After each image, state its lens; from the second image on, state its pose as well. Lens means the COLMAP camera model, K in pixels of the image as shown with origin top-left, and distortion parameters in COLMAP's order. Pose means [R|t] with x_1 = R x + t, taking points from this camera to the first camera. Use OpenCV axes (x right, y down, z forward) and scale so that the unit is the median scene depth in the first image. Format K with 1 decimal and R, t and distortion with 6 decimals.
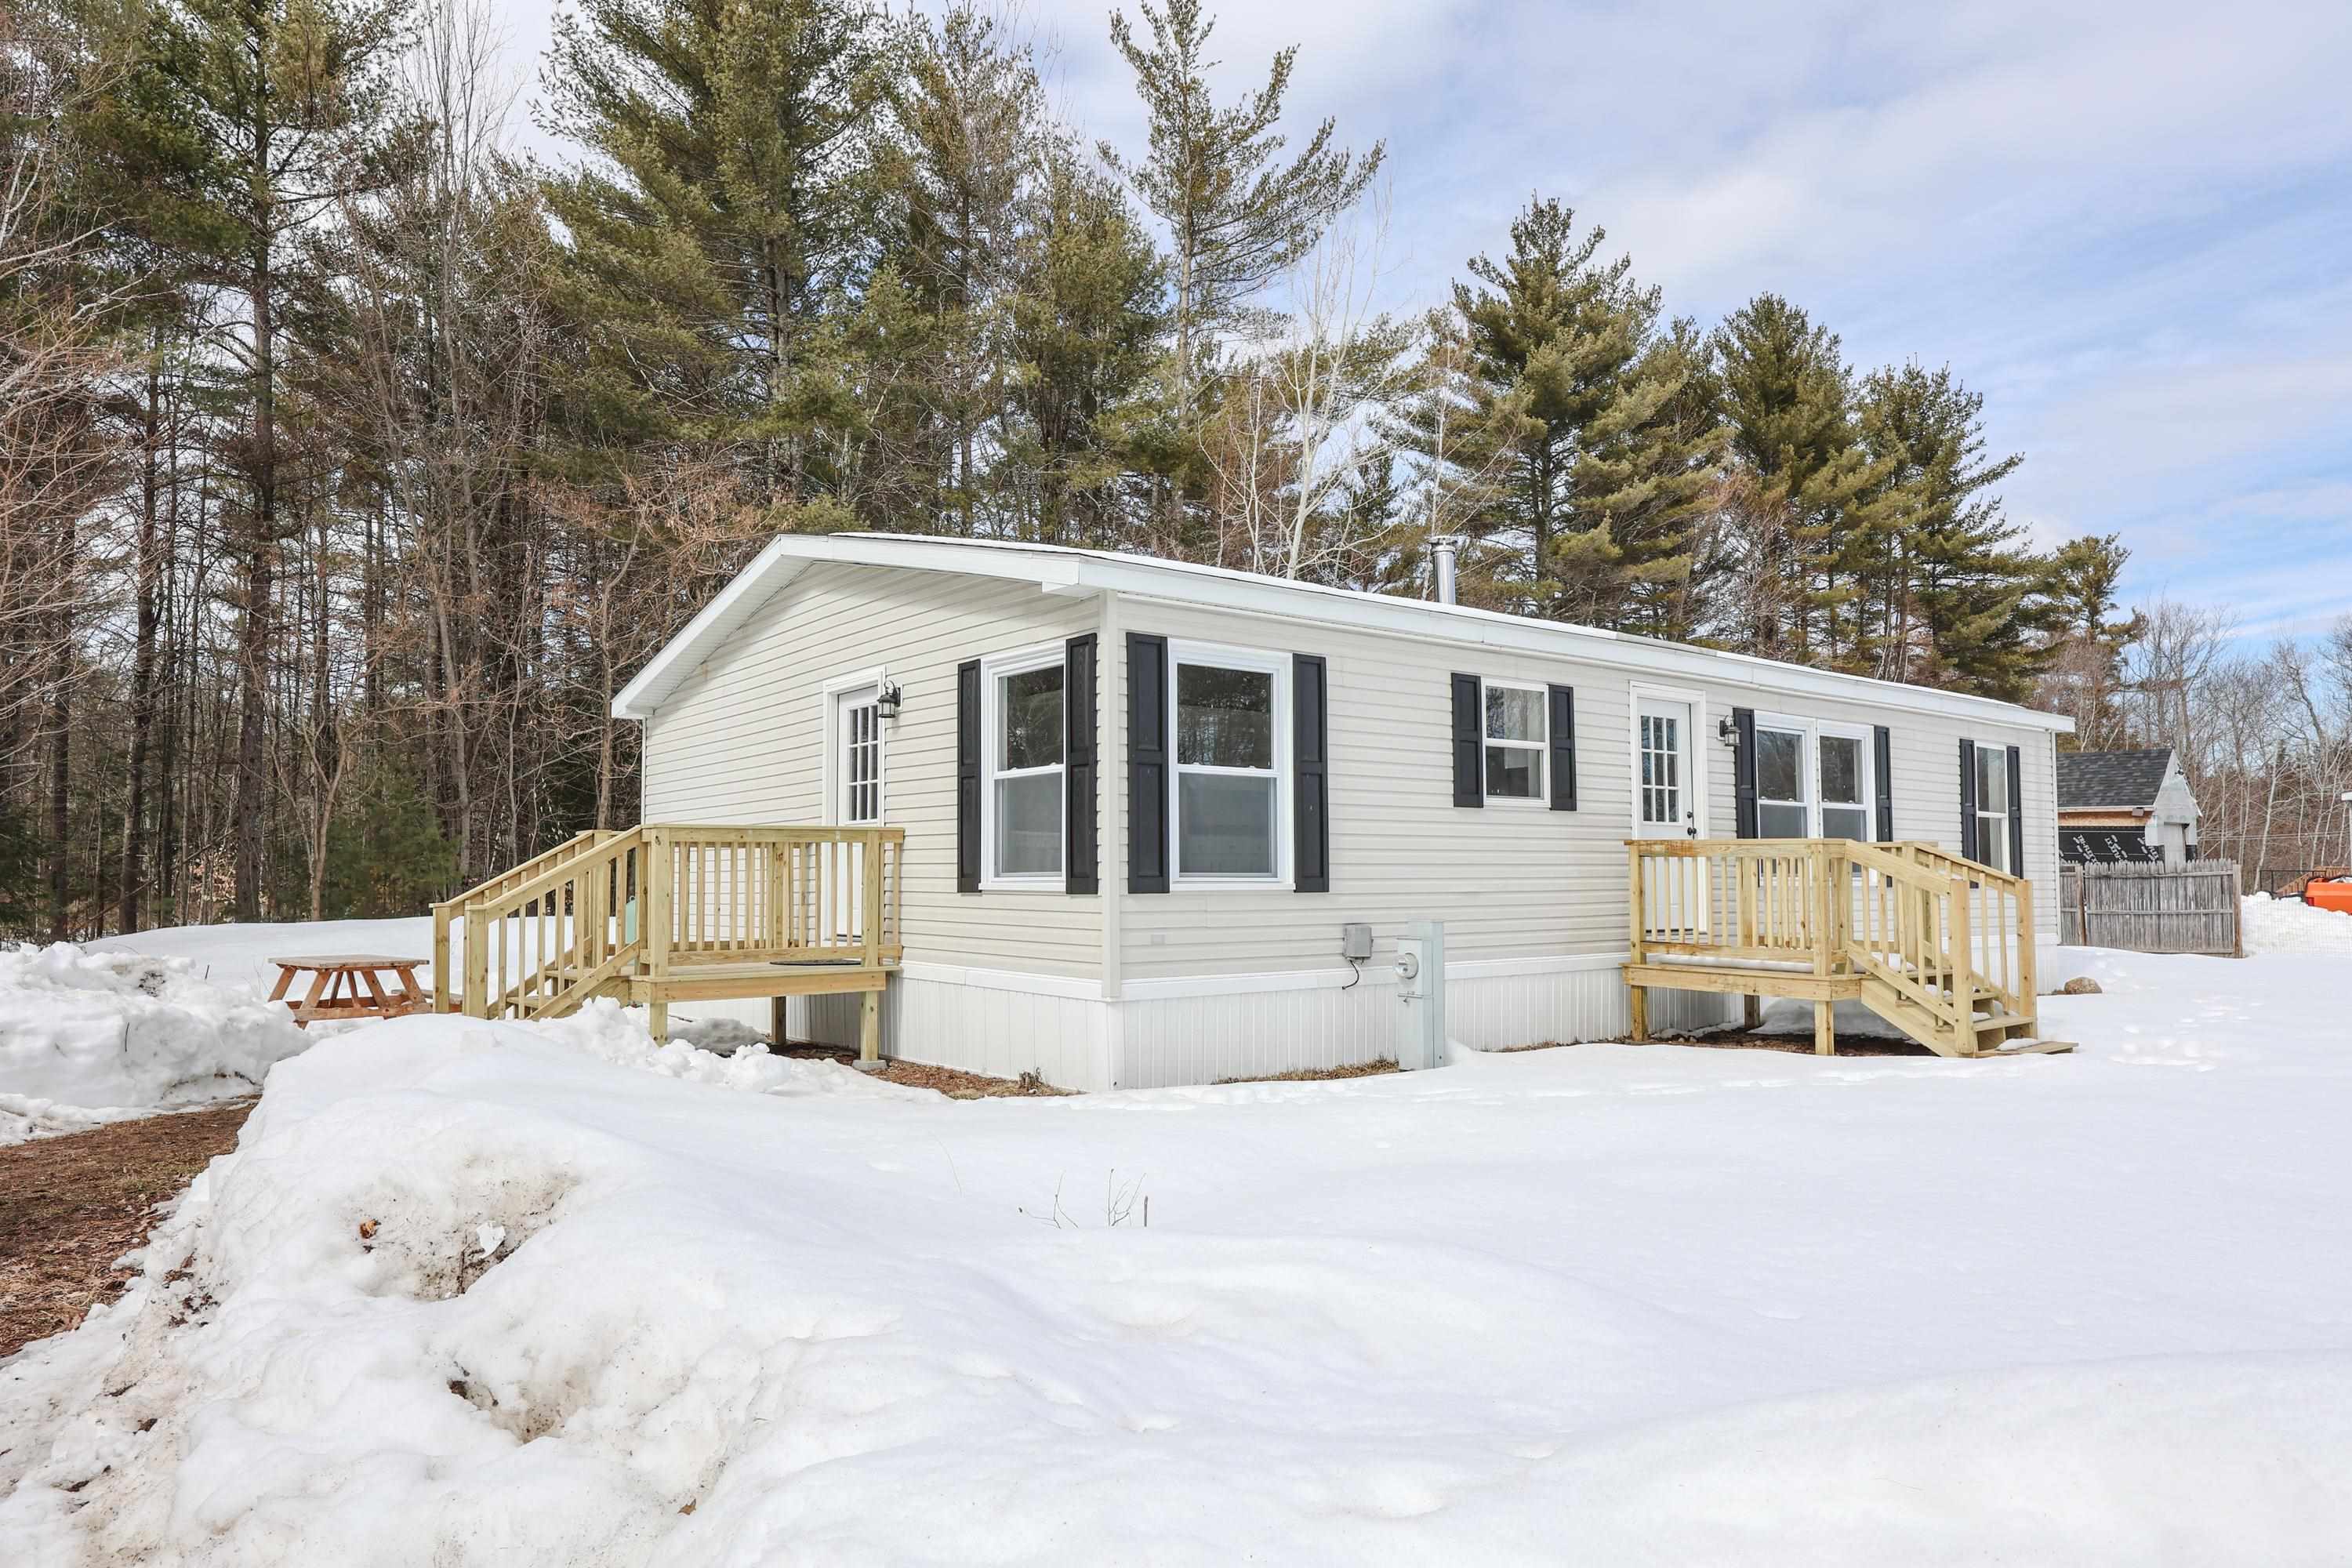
lens RADIAL K [[1433.8, 0, 1176.0], [0, 1433.8, 784.0], [0, 0, 1]] dist [0.007079, 0.001912]
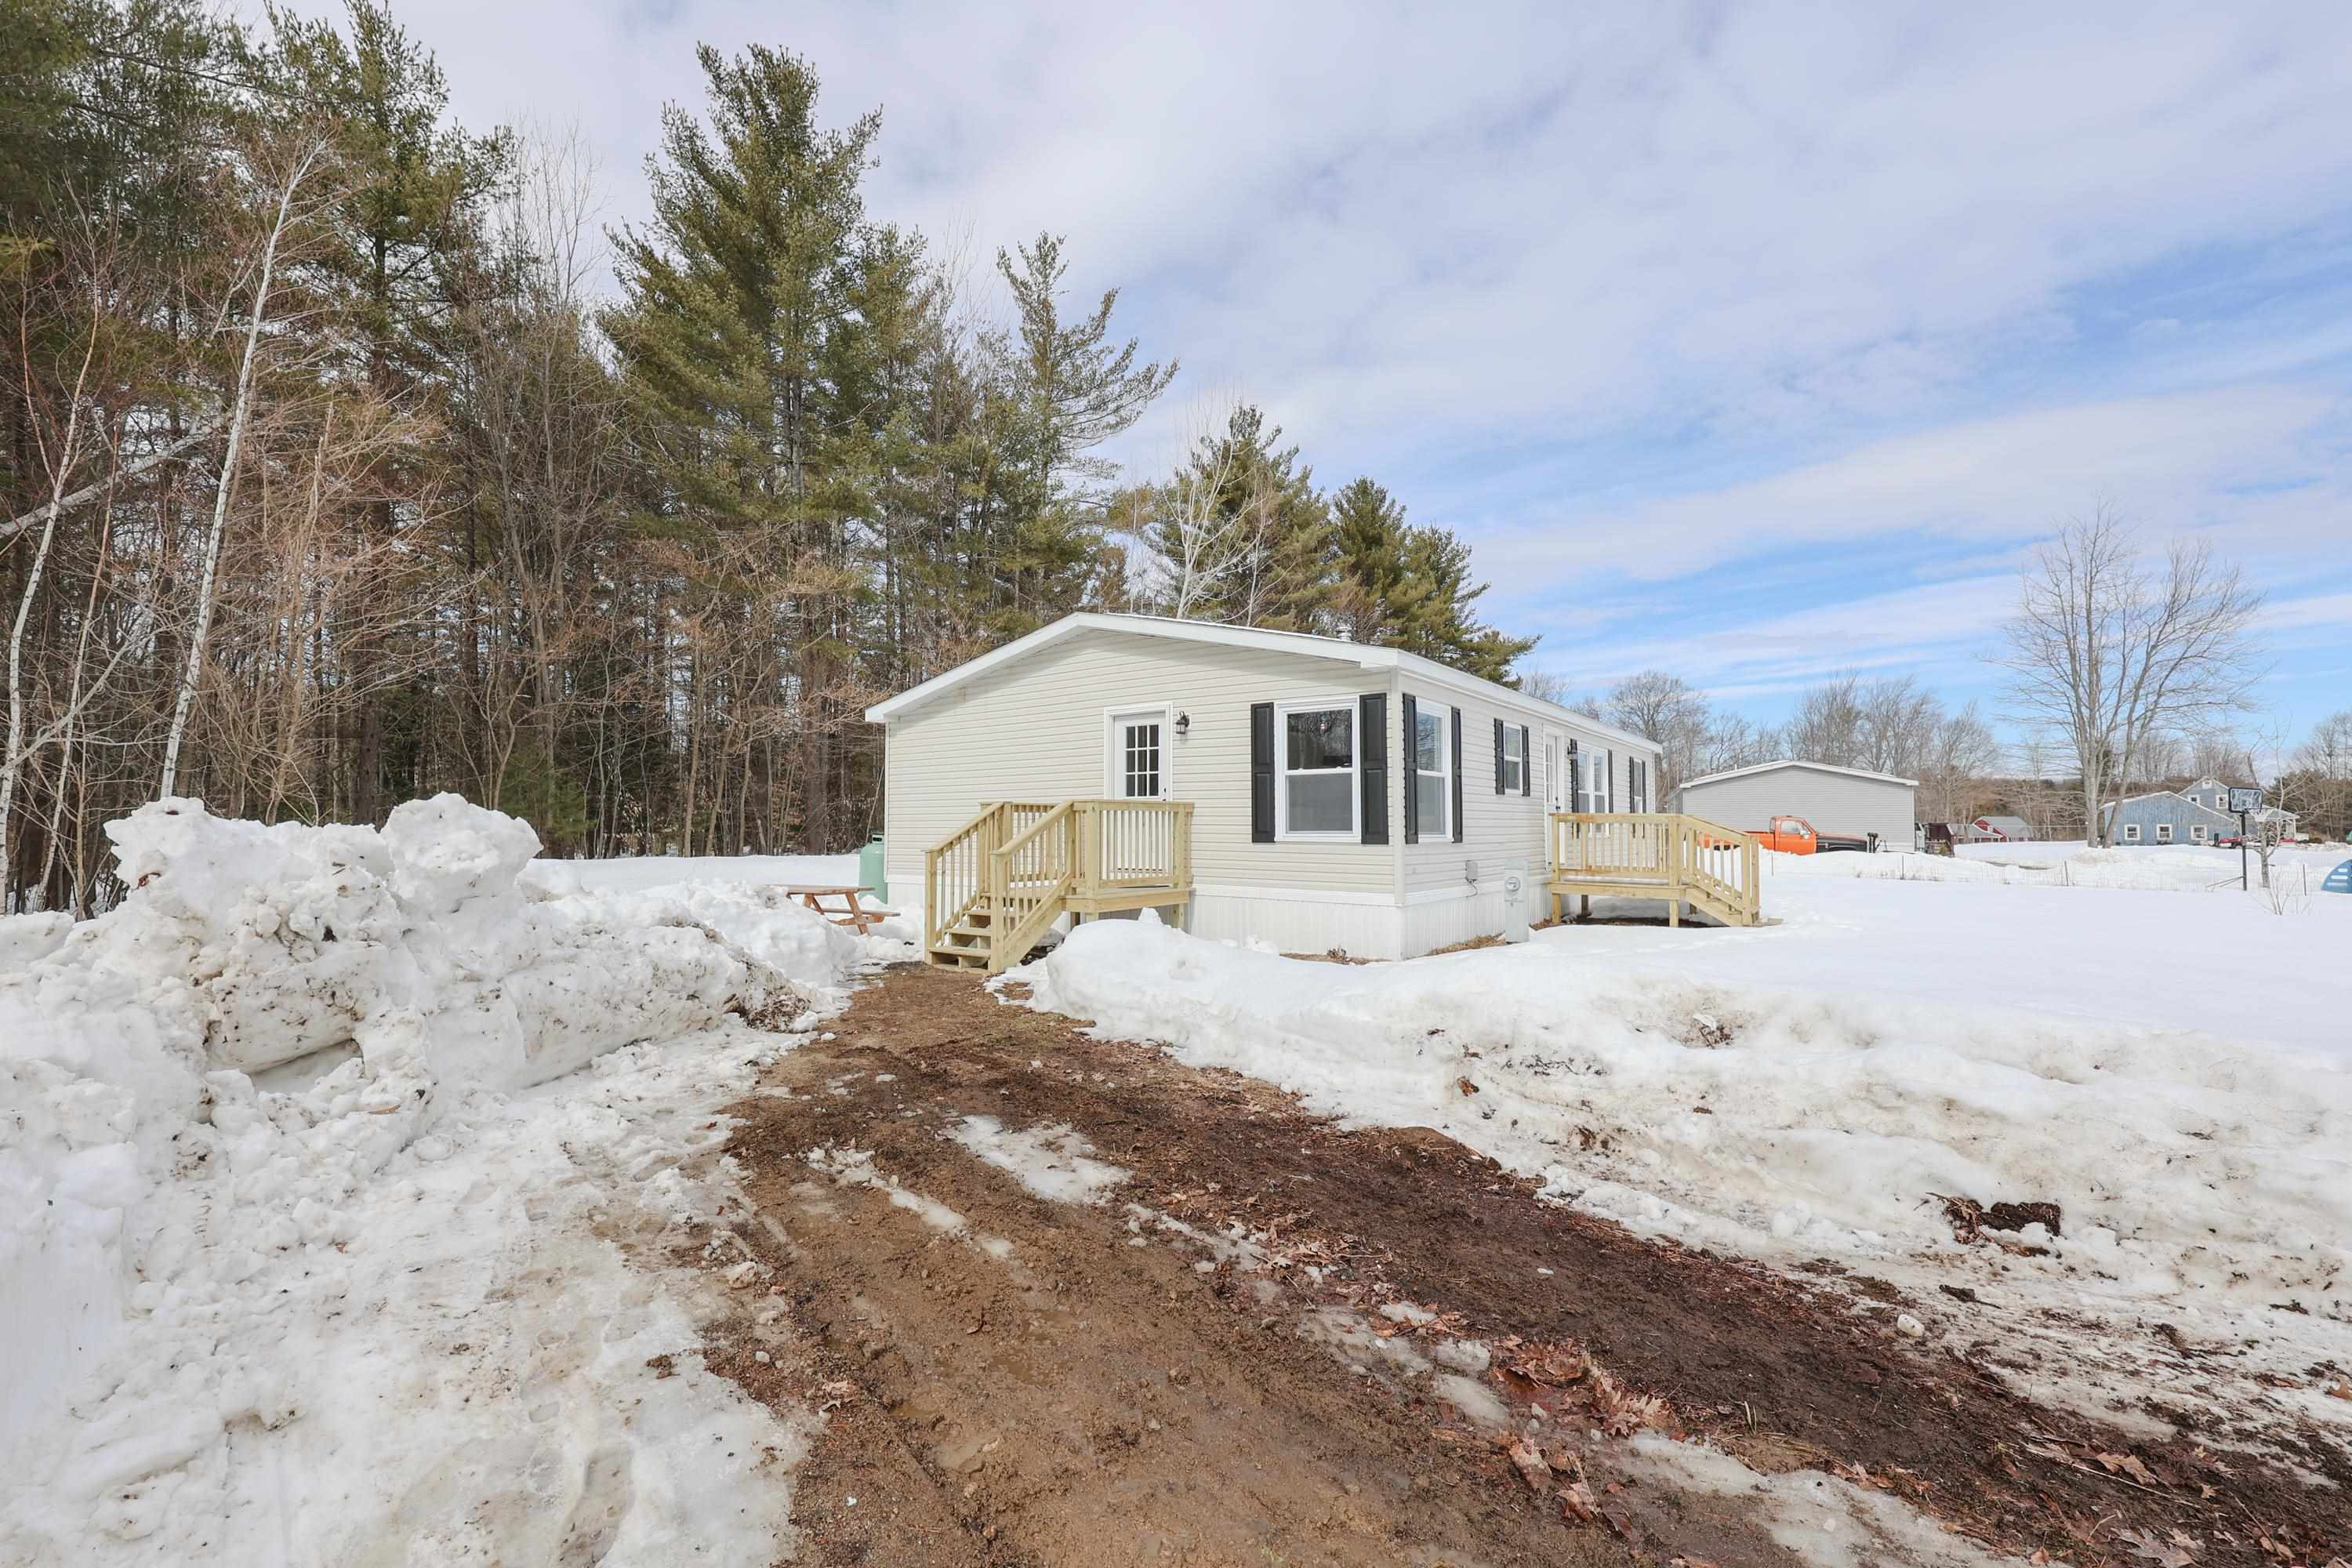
lens RADIAL K [[940.0, 0, 1185.5], [0, 940.0, 781.8], [0, 0, 1]] dist [0.002315, 0.000260]
pose [[0.967015, 0.017079, 0.254145, -0.407240], [-0.021581, 0.999656, 0.014937, -0.007365], [-0.253803, -0.019929, 0.967051, -0.023005]]
